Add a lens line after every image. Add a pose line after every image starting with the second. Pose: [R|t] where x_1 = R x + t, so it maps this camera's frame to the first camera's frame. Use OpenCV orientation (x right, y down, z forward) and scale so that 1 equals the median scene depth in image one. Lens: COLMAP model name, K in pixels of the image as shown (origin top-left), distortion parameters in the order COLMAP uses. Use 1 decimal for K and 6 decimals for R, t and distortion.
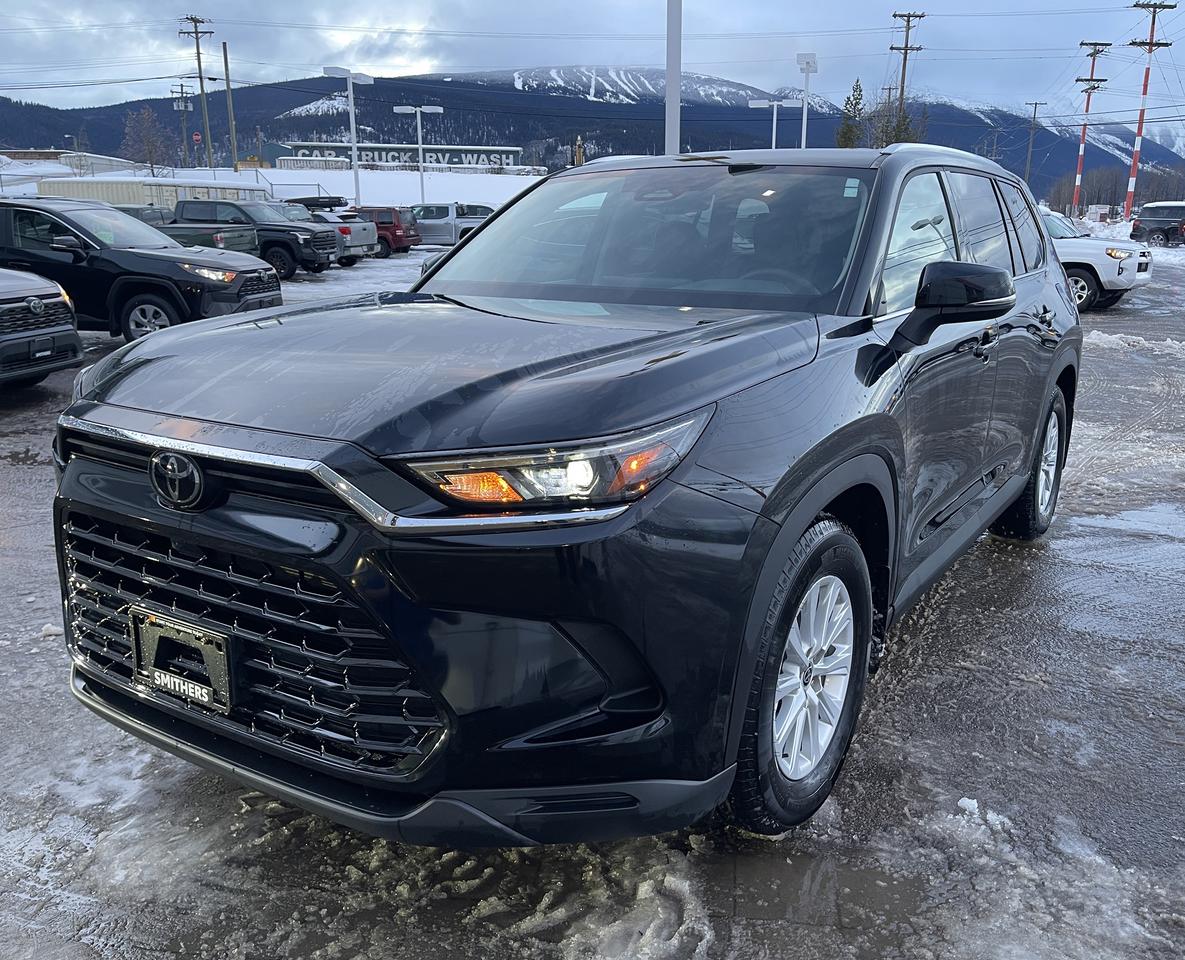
lens RADIAL K [[1074.7, 0, 592.5], [0, 1074.7, 480.0], [0, 0, 1]] dist [0.142545, -0.211346]
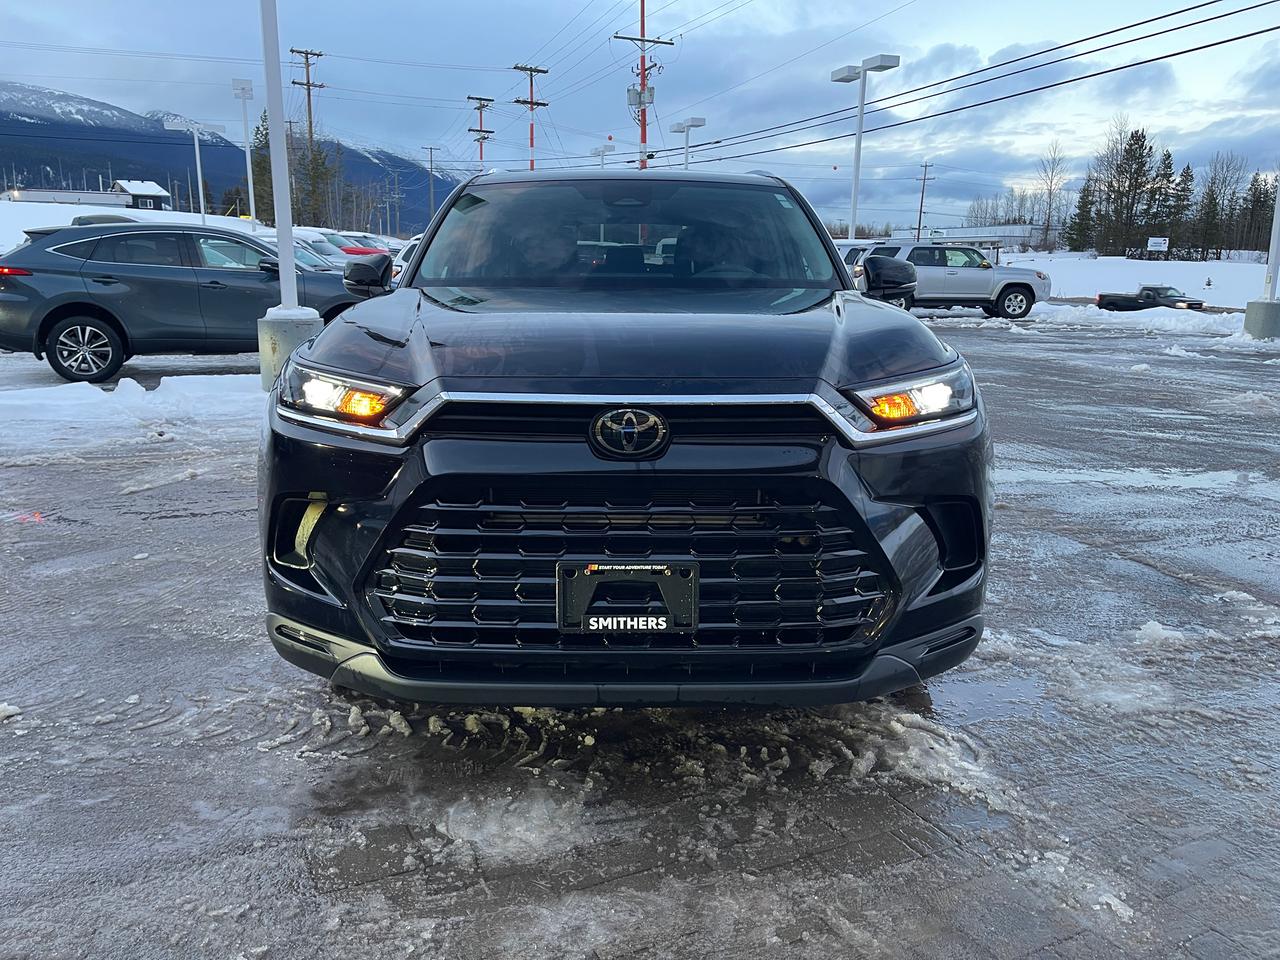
lens RADIAL K [[1117.8, 0, 640.0], [0, 1117.8, 480.0], [0, 0, 1]] dist [0.100907, -0.226564]
pose [[0.808863, -0.104624, 0.578614, -0.865143], [0.127798, 0.991800, 0.000682, 0.040178], [-0.573941, 0.073394, 0.815601, 0.056846]]
